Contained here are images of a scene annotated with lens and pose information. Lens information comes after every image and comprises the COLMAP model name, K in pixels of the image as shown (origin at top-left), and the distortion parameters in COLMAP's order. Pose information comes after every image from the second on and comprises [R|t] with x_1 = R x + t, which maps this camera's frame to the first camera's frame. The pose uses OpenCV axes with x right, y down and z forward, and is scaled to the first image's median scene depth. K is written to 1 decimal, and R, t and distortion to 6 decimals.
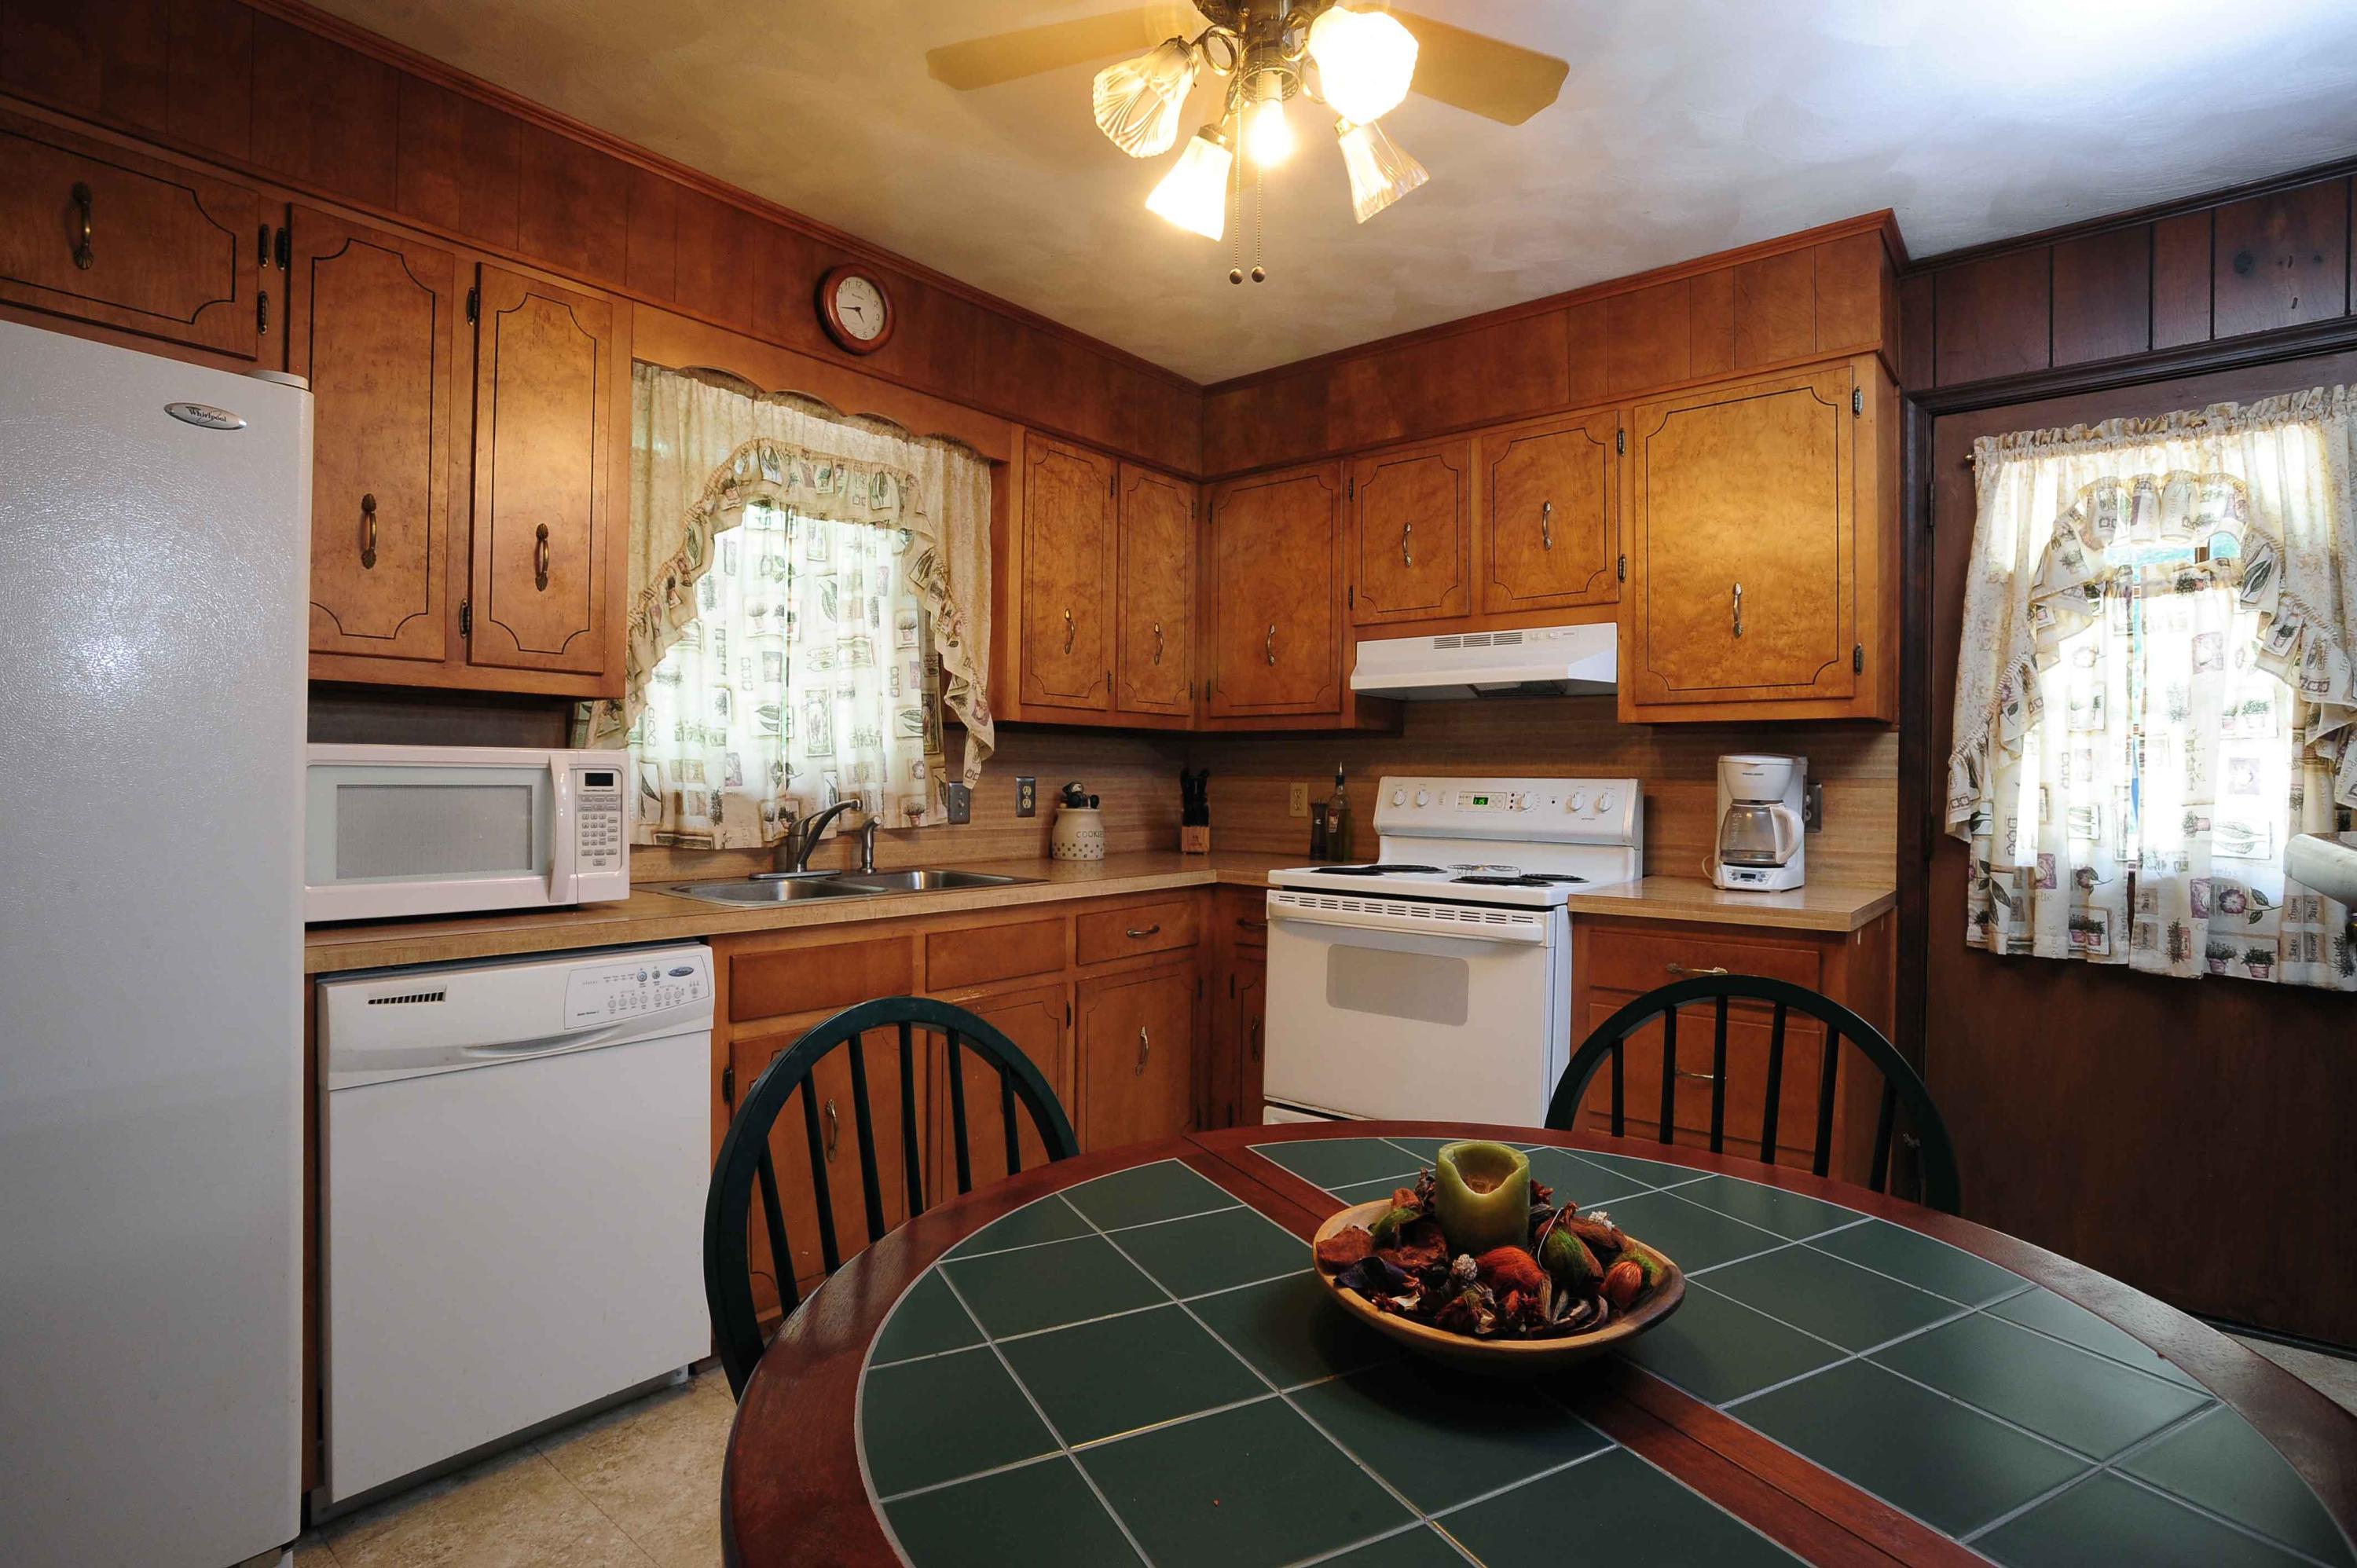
lens RADIAL K [[1174.7, 0, 1191.0], [0, 1174.7, 773.7], [0, 0, 1]] dist [-0.046534, 0.016031]
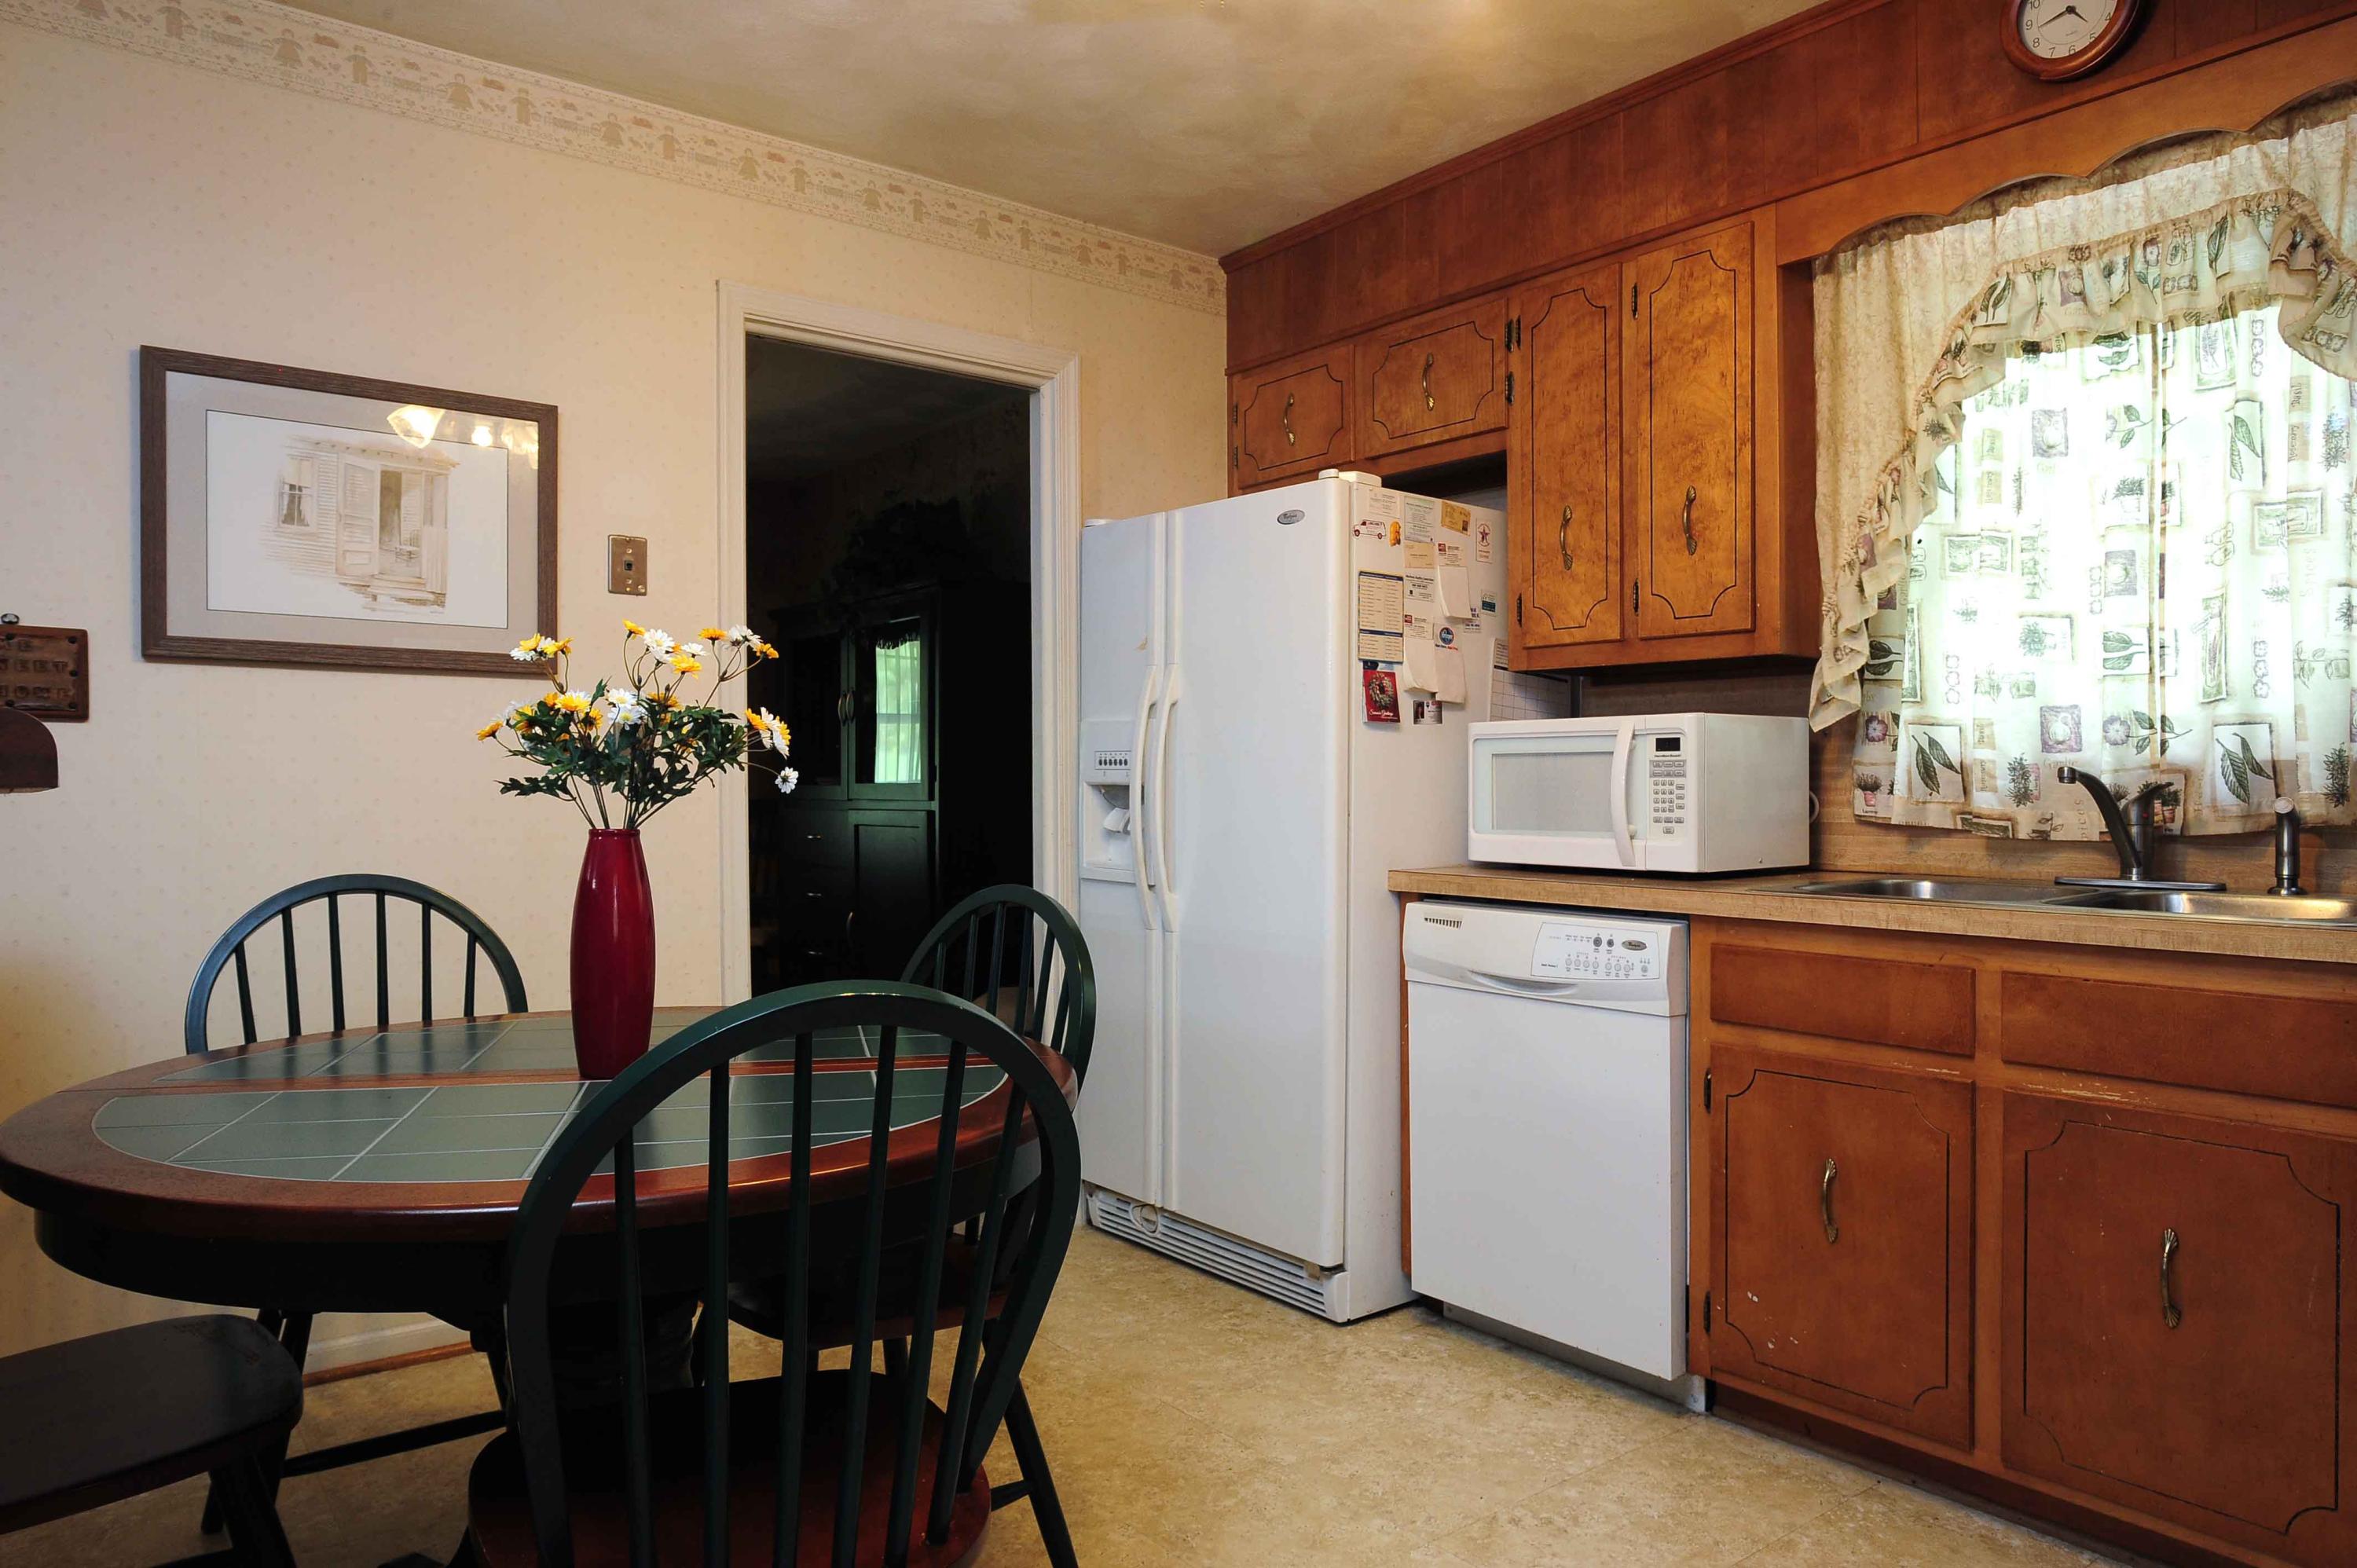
lens RADIAL K [[1510.1, 0, 1158.4], [0, 1510.1, 810.9], [0, 0, 1]] dist [-0.025832, 0.000721]
pose [[-0.222348, 0.008464, -0.974931, 0.608858], [0.002107, 0.999964, 0.008201, 0.037151], [0.974965, -0.000231, -0.222358, 0.654383]]
